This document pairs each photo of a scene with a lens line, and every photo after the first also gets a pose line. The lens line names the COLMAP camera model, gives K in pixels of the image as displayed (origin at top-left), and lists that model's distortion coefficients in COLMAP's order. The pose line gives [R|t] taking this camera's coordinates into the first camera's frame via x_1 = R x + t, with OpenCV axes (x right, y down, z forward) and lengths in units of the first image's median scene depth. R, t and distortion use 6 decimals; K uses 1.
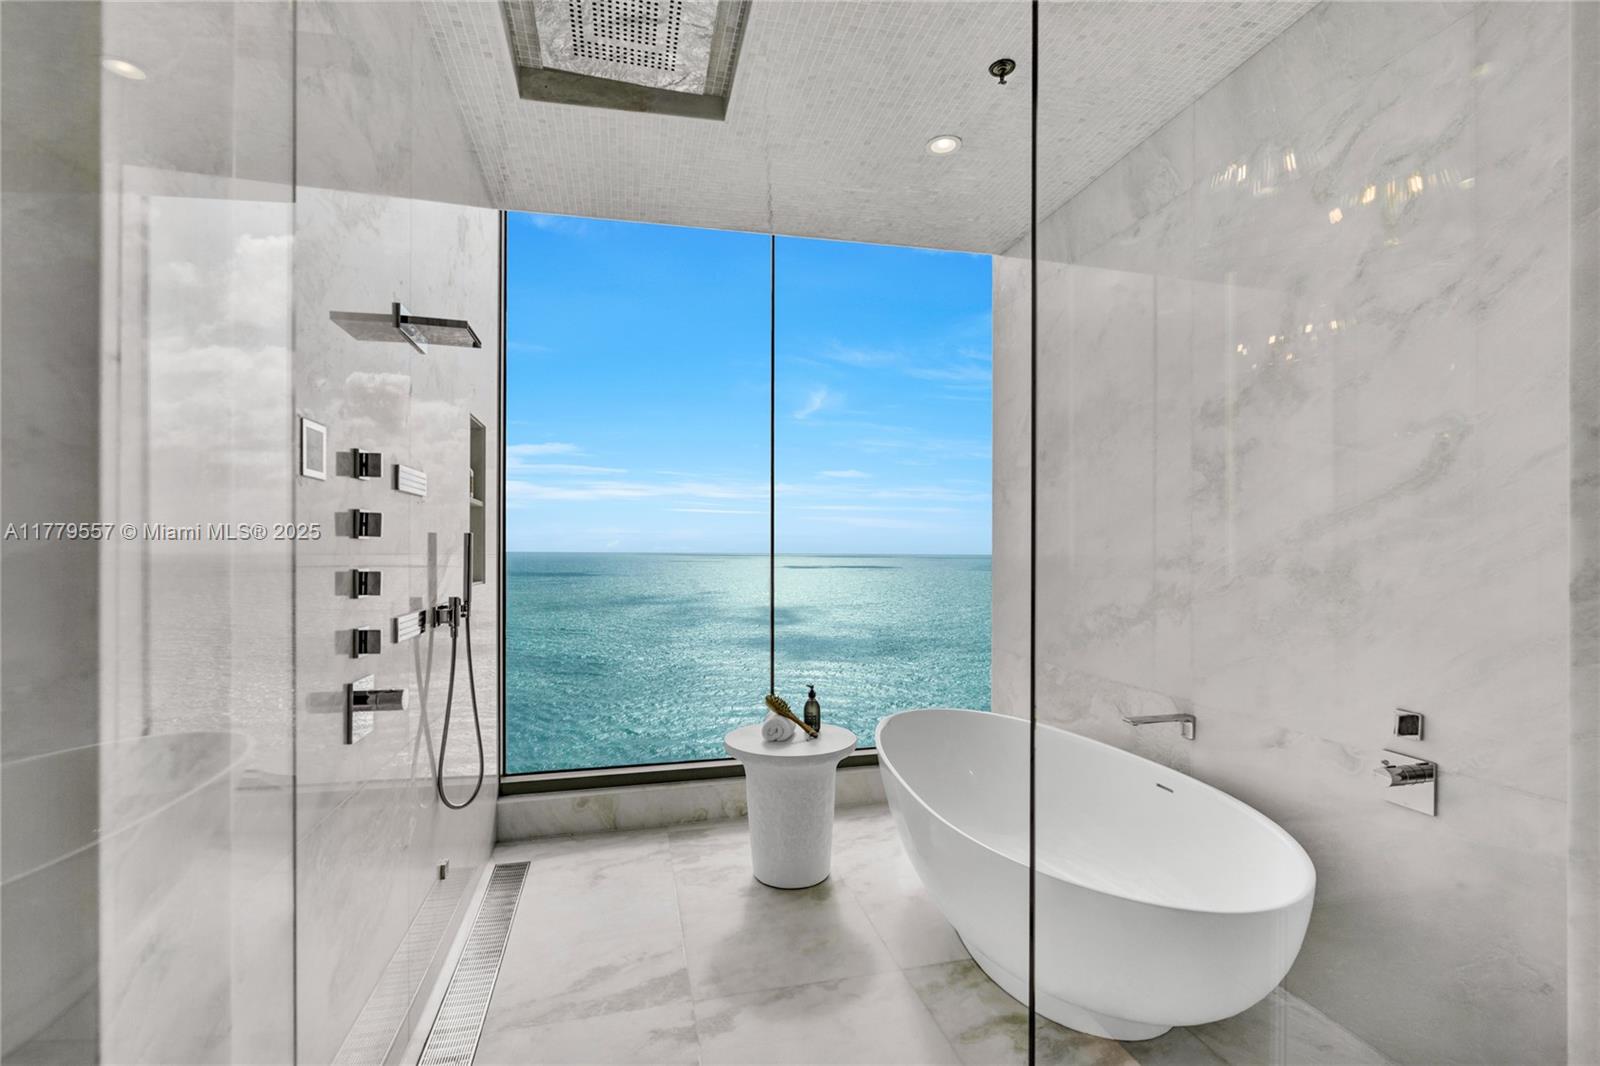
lens RADIAL K [[716.8, 0, 794.7], [0, 716.8, 562.2], [0, 0, 1]] dist [0.003580, 0.000072]
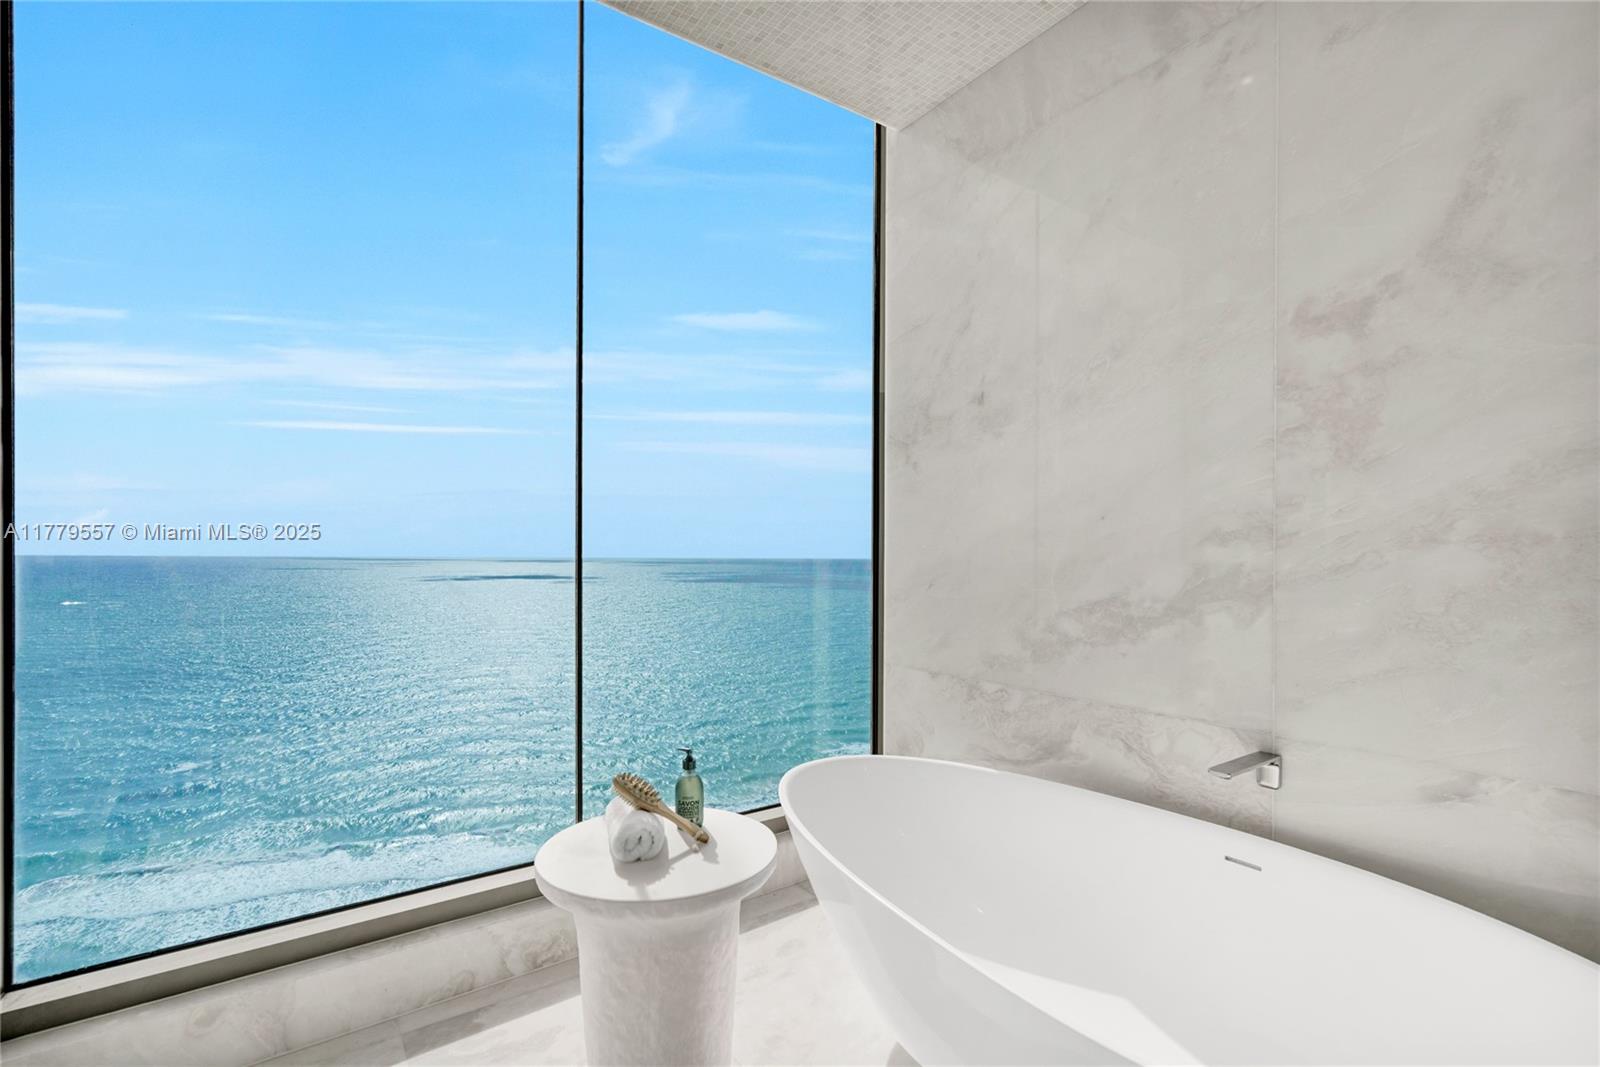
lens RADIAL K [[716.8, 0, 777.3], [0, 716.8, 562.0], [0, 0, 1]] dist [0.003580, 0.000072]
pose [[0.930780, -0.001770, 0.365576, -0.132947], [0.005164, 0.999952, -0.008307, 0.027341], [-0.365543, 0.009620, 0.930745, 0.465466]]
